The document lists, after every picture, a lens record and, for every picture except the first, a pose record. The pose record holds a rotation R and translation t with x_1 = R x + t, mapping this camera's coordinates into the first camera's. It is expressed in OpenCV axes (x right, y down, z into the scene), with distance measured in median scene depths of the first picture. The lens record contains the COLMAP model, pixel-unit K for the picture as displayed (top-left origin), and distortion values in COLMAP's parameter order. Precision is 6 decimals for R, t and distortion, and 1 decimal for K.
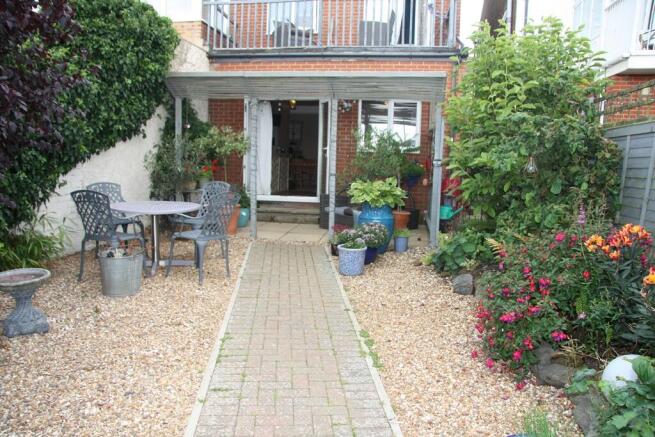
lens RADIAL K [[501.2, 0, 322.3], [0, 501.2, 230.9], [0, 0, 1]] dist [-0.185184, 0.140889]
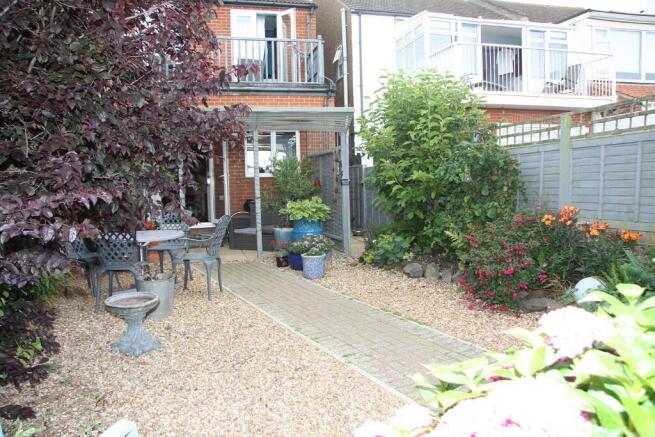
lens RADIAL K [[501.2, 0, 322.3], [0, 501.2, 230.9], [0, 0, 1]] dist [-0.185184, 0.140889]
pose [[0.914834, -0.092406, 0.393115, -0.420084], [0.111691, 0.993392, -0.026414, 0.010128], [-0.388077, 0.068072, 0.919110, -0.124202]]
